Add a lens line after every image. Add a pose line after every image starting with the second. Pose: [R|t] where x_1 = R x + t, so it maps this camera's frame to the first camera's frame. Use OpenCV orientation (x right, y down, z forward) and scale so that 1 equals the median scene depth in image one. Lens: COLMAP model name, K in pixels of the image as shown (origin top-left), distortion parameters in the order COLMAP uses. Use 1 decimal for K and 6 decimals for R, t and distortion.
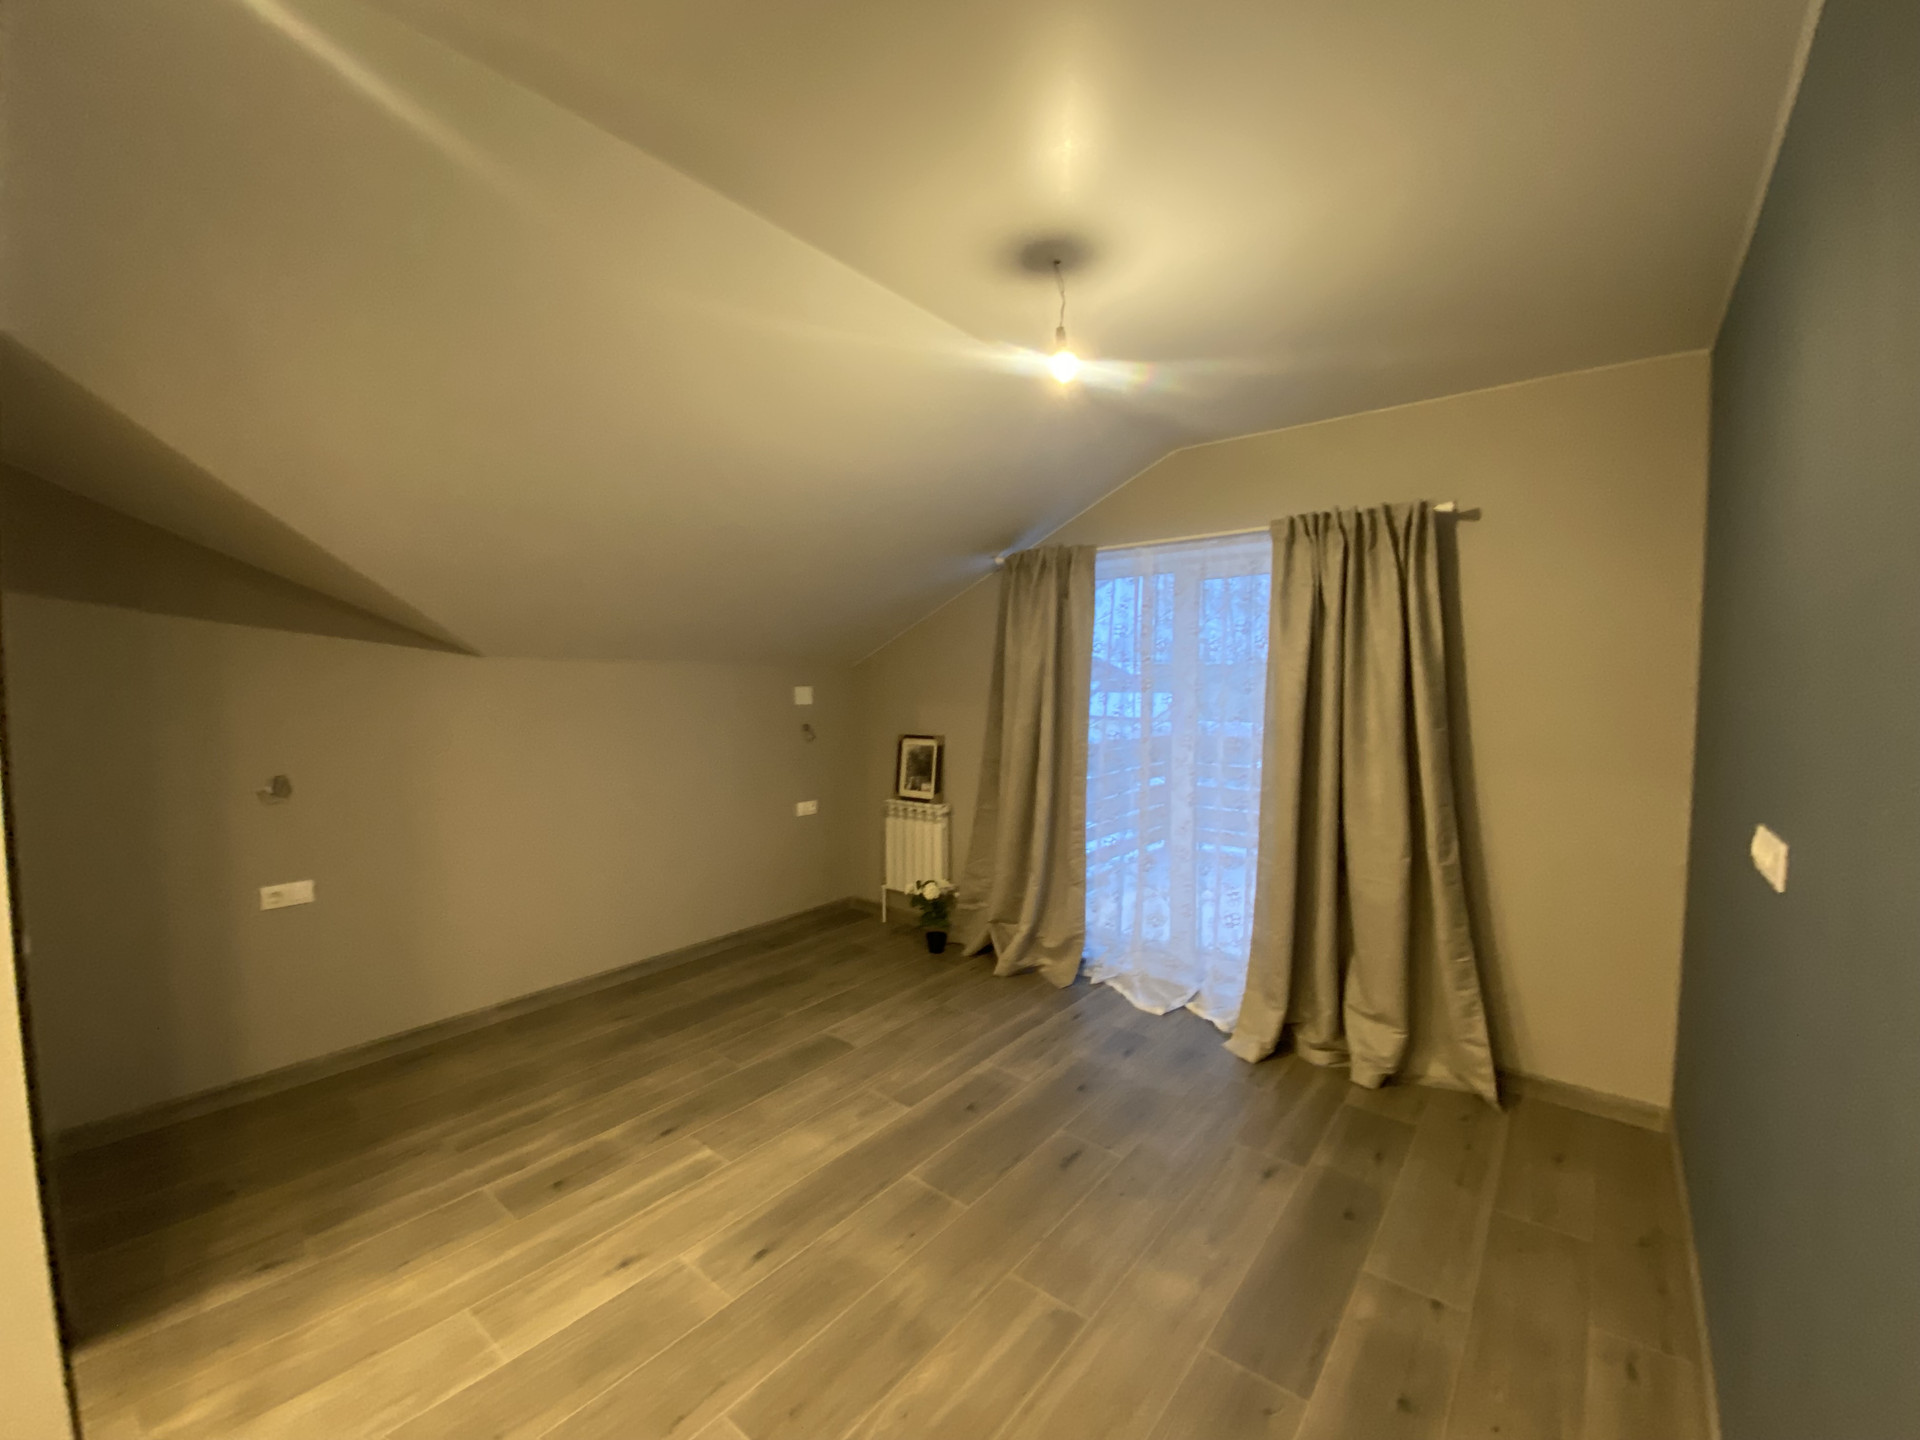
lens RADIAL K [[793.3, 0, 955.3], [0, 793.3, 716.7], [0, 0, 1]] dist [0.032753, -0.023680]
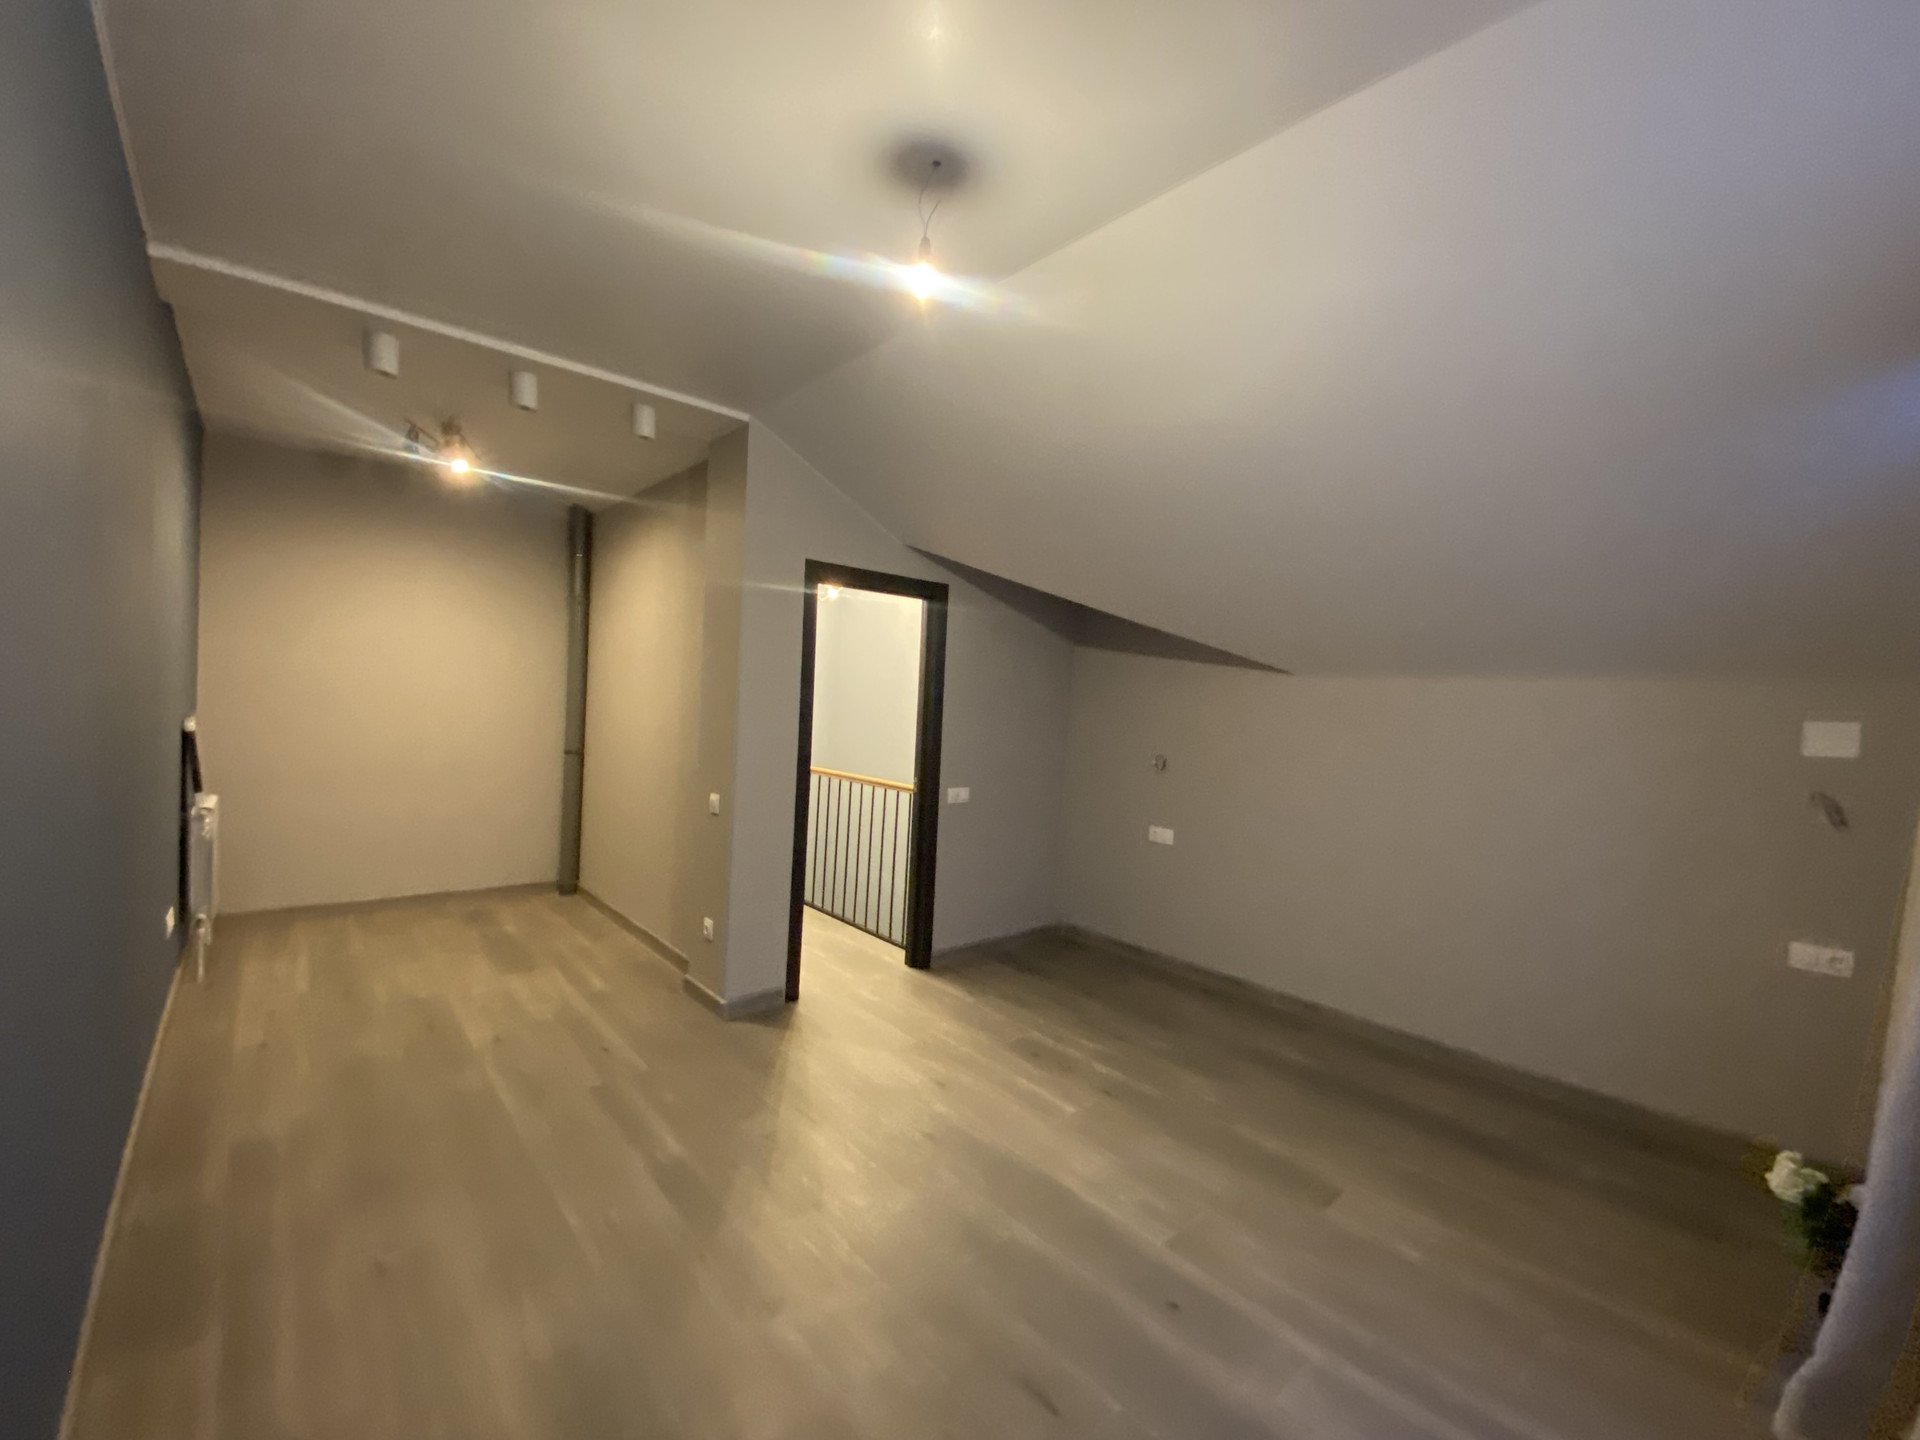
lens RADIAL K [[793.3, 0, 955.3], [0, 793.3, 716.7], [0, 0, 1]] dist [0.032753, -0.023680]
pose [[-0.179584, 0.010691, -0.983684, 0.687411], [-0.093278, 0.995251, 0.027846, -0.002557], [0.979310, 0.096757, -0.177734, 0.870461]]
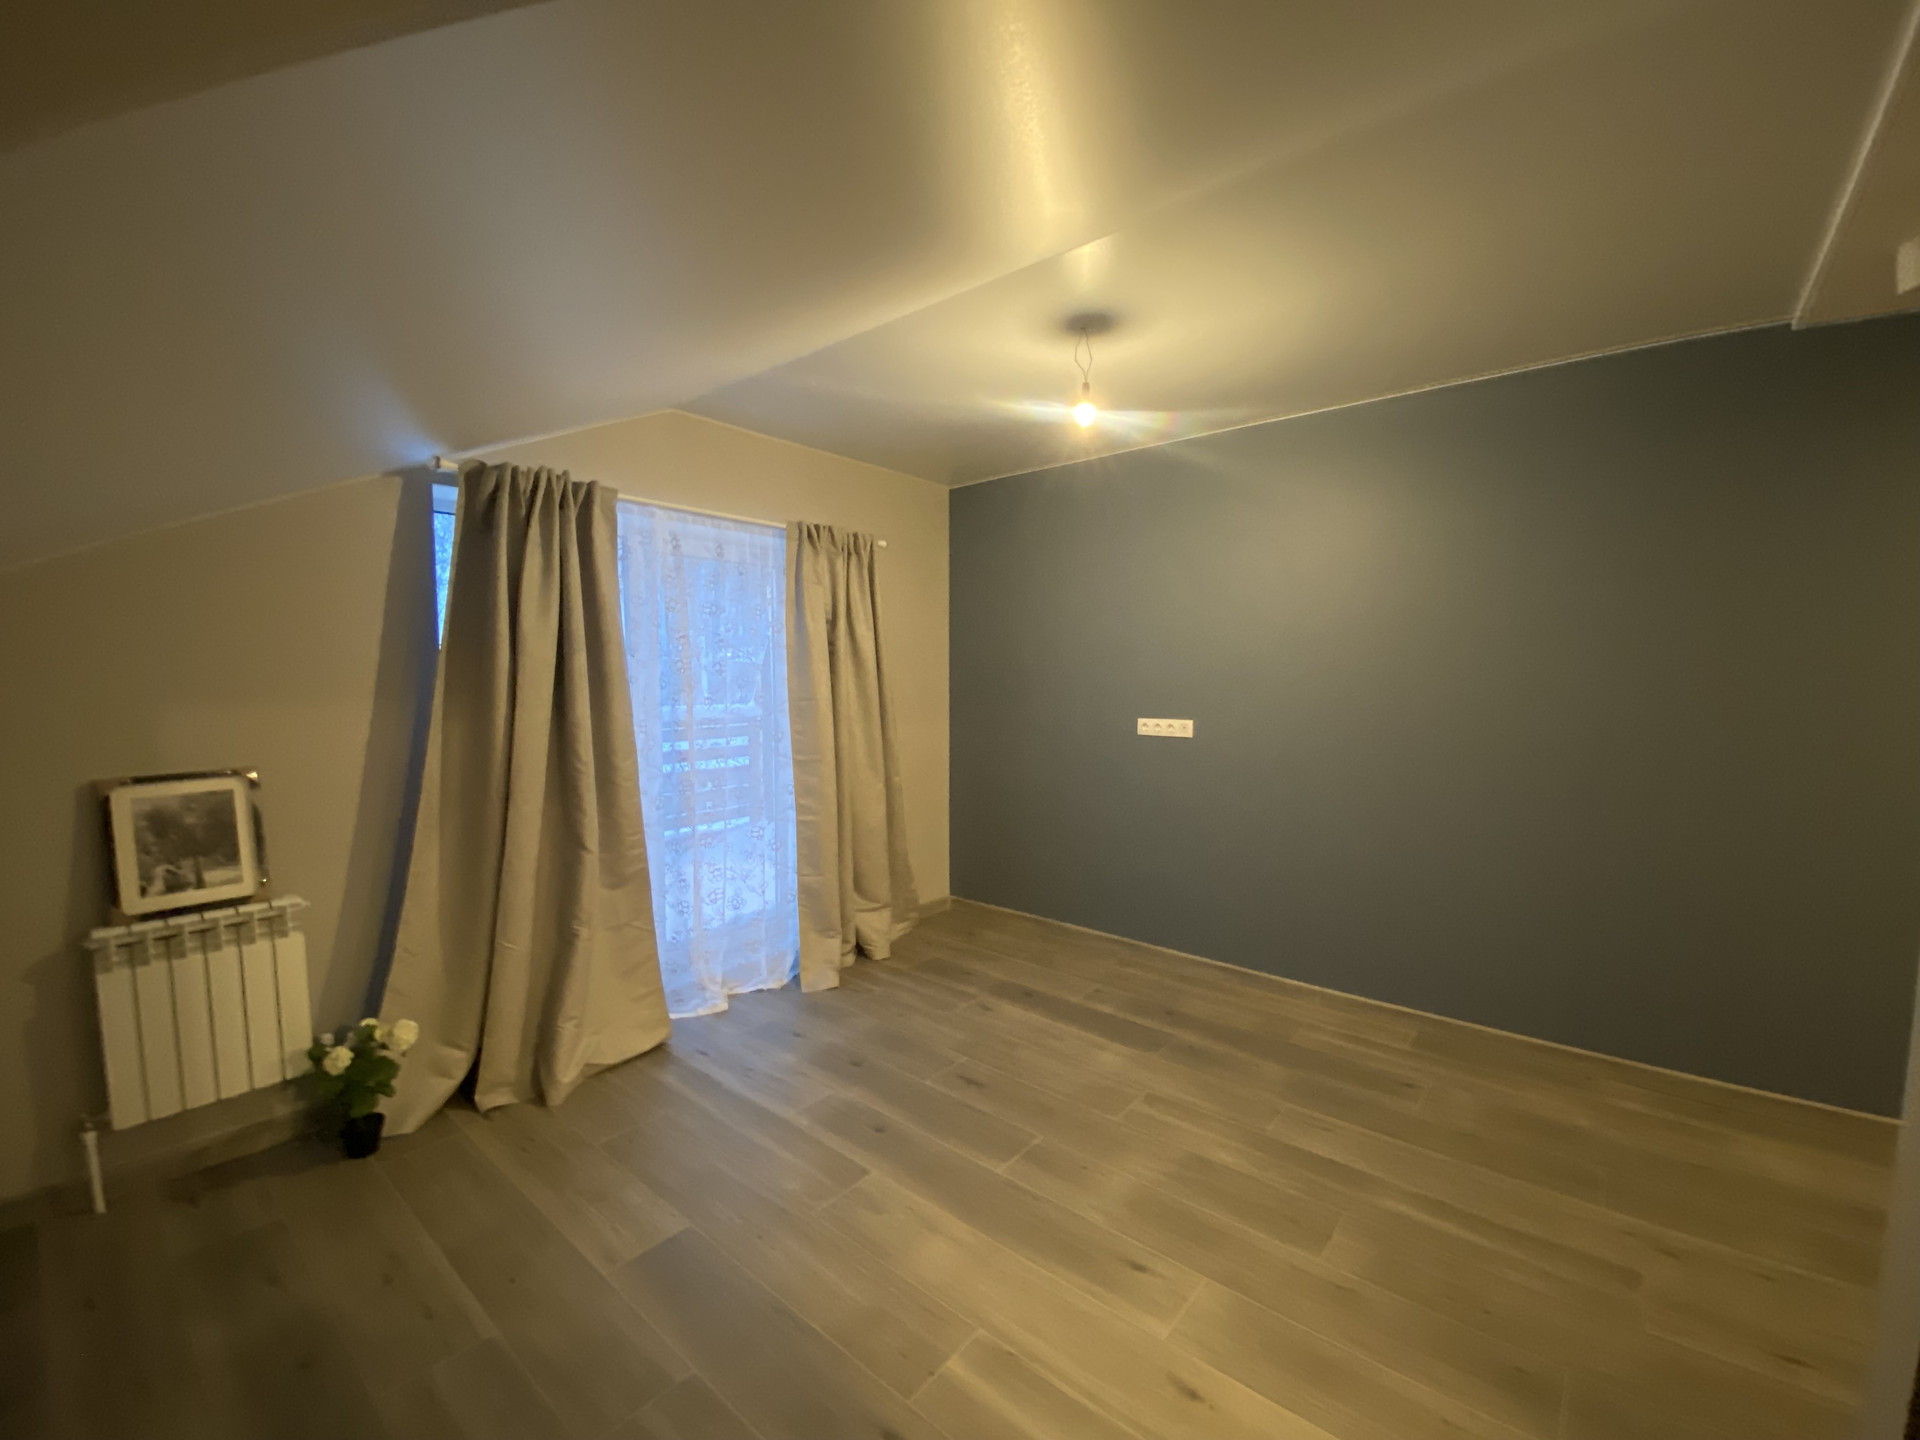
lens RADIAL K [[793.3, 0, 955.3], [0, 793.3, 716.7], [0, 0, 1]] dist [0.032753, -0.023680]
pose [[0.025078, -0.062689, 0.997718, -0.829637], [0.052267, 0.996749, 0.061314, -0.026531], [-0.998318, 0.050610, 0.028273, 0.840790]]
